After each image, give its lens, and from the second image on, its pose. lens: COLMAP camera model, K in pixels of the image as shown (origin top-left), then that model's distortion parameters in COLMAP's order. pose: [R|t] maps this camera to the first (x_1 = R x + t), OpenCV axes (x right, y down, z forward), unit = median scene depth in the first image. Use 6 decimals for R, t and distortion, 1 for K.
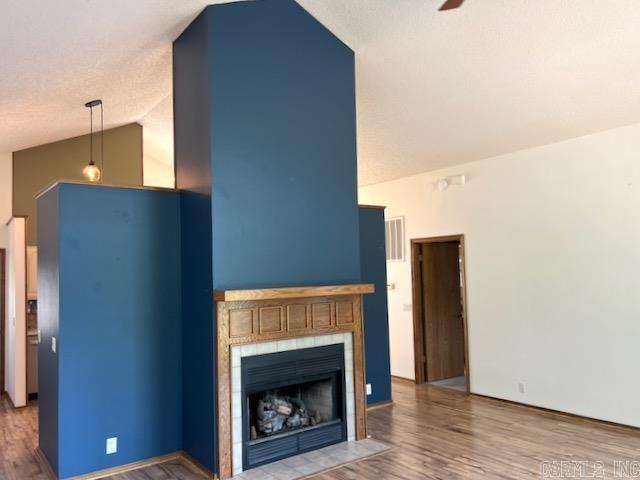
lens RADIAL K [[498.9, 0, 320.0], [0, 498.9, 240.0], [0, 0, 1]] dist [0.045459, 0.000675]
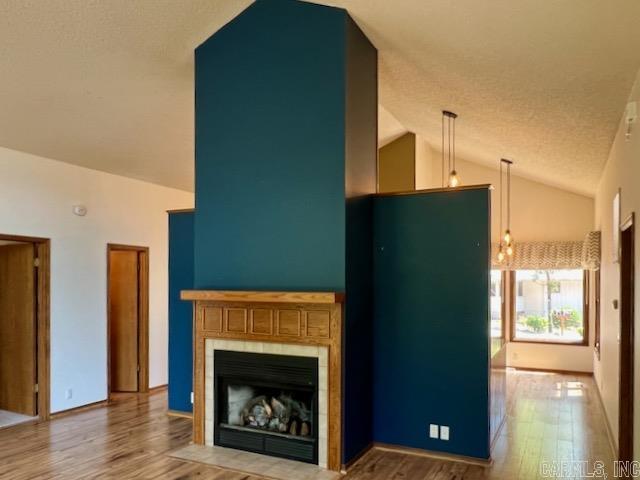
lens RADIAL K [[490.3, 0, 320.6], [0, 490.3, 281.4], [0, 0, 1]] dist [-0.002984, -0.001681]
pose [[0.455955, 0.028655, -0.889541, 0.878535], [0.041622, 0.997701, 0.053473, 0.027178], [0.889029, -0.061406, 0.453715, 0.666583]]
